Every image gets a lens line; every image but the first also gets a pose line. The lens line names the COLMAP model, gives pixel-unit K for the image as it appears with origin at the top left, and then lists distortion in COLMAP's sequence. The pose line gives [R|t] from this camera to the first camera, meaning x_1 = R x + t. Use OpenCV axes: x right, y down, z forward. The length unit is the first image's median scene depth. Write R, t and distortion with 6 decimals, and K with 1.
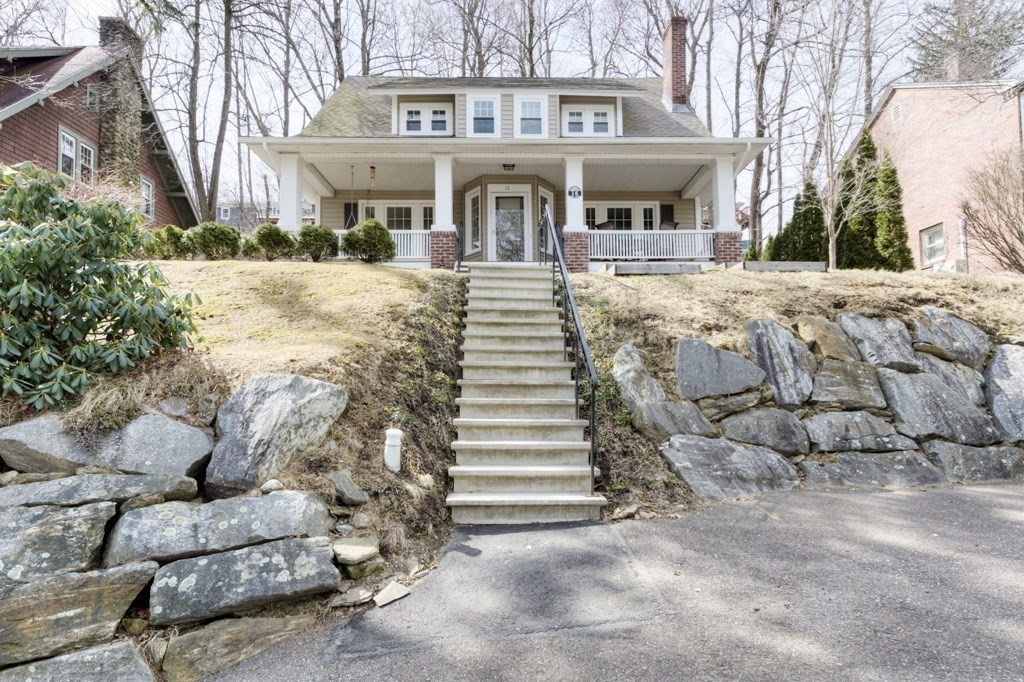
lens RADIAL K [[529.0, 0, 517.6], [0, 529.0, 343.1], [0, 0, 1]] dist [-0.013394, 0.001006]
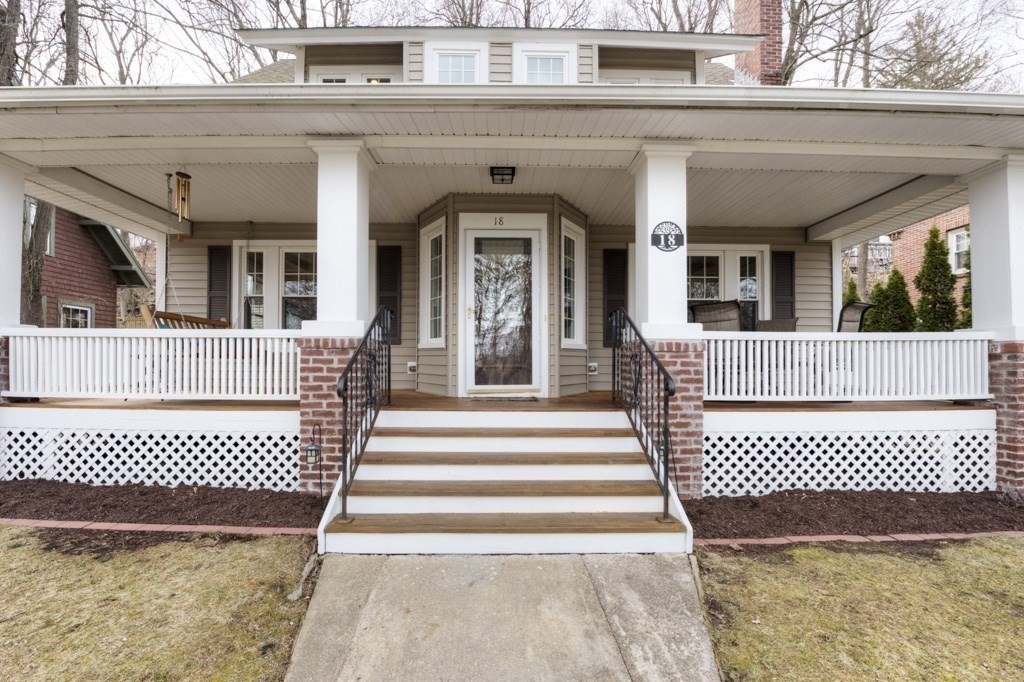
lens RADIAL K [[413.2, 0, 502.3], [0, 413.2, 349.2], [0, 0, 1]] dist [-0.017540, -0.000503]
pose [[0.999878, 0.010531, -0.011552, -0.010690], [-0.010083, 0.999219, 0.038212, -0.187760], [0.011945, -0.038091, 0.999203, 0.607753]]
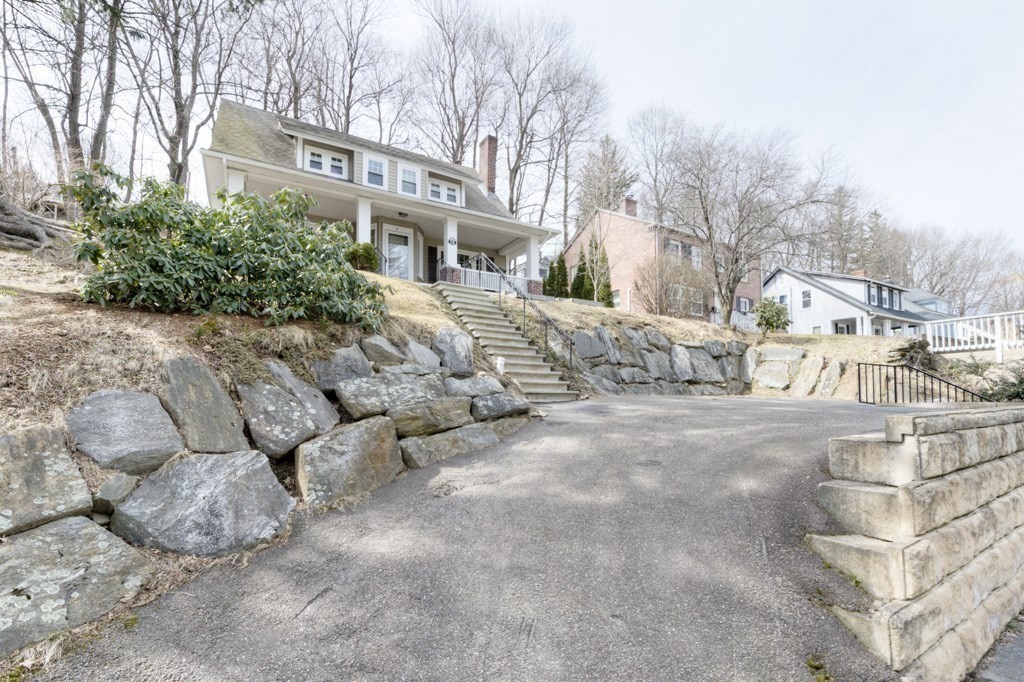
lens RADIAL K [[444.6, 0, 518.0], [0, 444.6, 344.8], [0, 0, 1]] dist [-0.028213, -0.000936]
pose [[0.857903, 0.058183, 0.510507, -0.324109], [-0.038840, 0.998069, -0.048480, 0.058837], [-0.512342, 0.021764, 0.858506, -0.167317]]
